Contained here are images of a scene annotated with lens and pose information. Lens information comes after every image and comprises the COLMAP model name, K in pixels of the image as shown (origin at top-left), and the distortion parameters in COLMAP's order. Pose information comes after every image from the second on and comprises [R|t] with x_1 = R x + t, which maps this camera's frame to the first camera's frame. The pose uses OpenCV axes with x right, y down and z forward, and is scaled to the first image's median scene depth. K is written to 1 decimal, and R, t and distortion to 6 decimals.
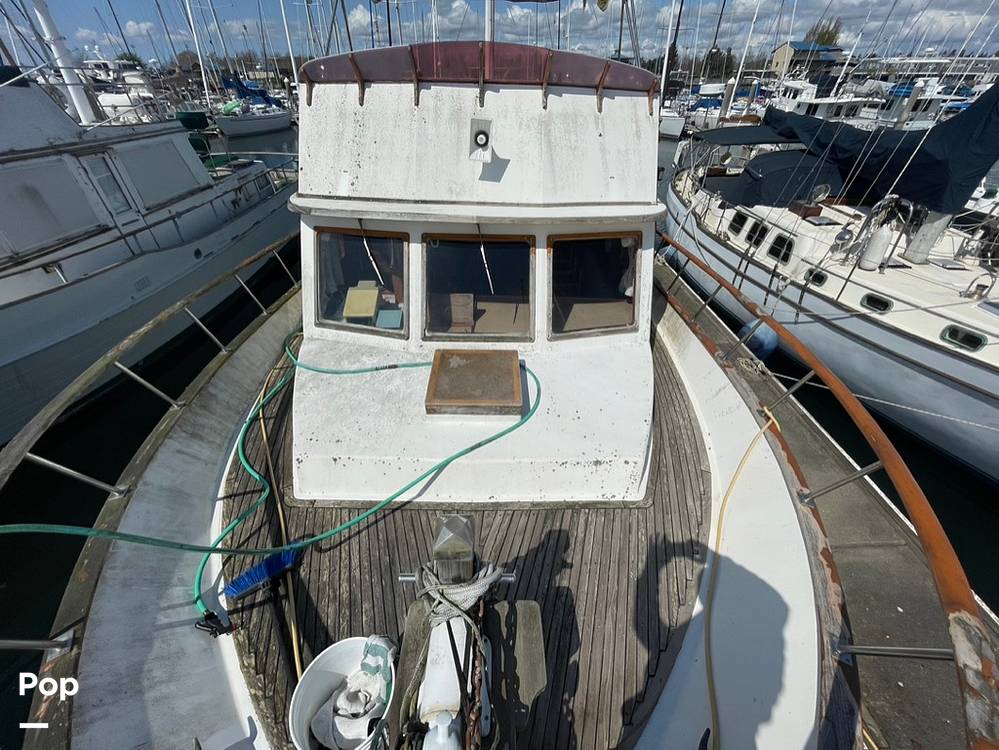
lens RADIAL K [[401.6, 0, 499.5], [0, 401.6, 375.0], [0, 0, 1]] dist [-0.000479, -0.000087]
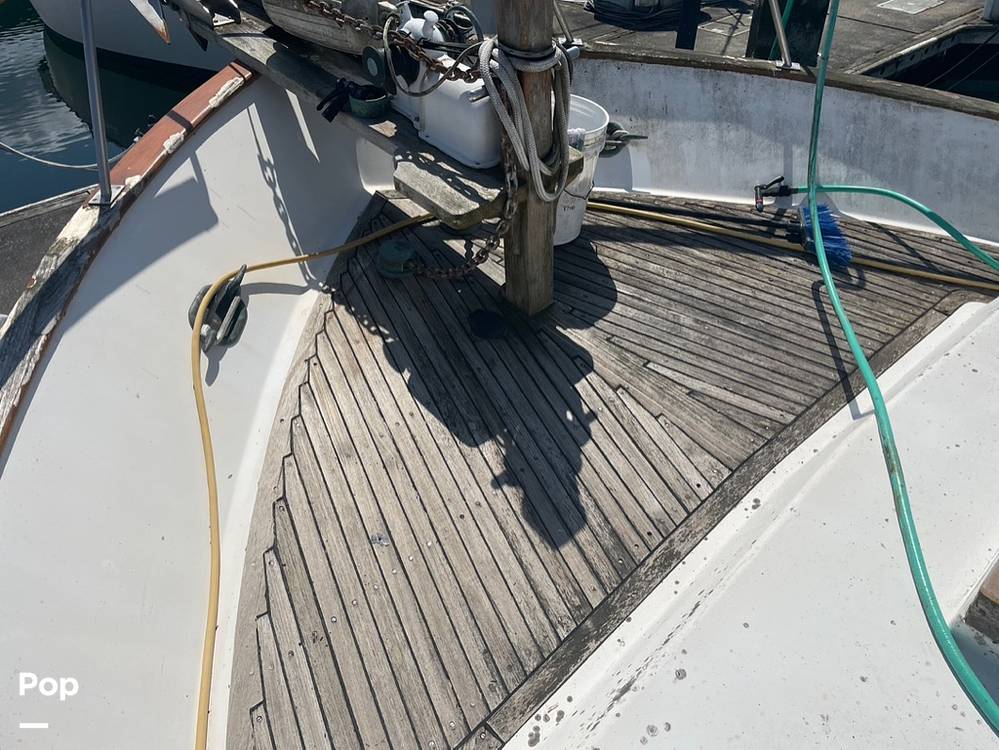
lens RADIAL K [[745.8, 0, 499.5], [0, 745.8, 375.0], [0, 0, 1]] dist [0.002071, 0.000024]
pose [[-0.740409, 0.448956, -0.500232, 0.491597], [-0.378612, 0.336357, 0.862274, -0.274751], [0.555380, 0.827830, -0.079061, 0.862448]]
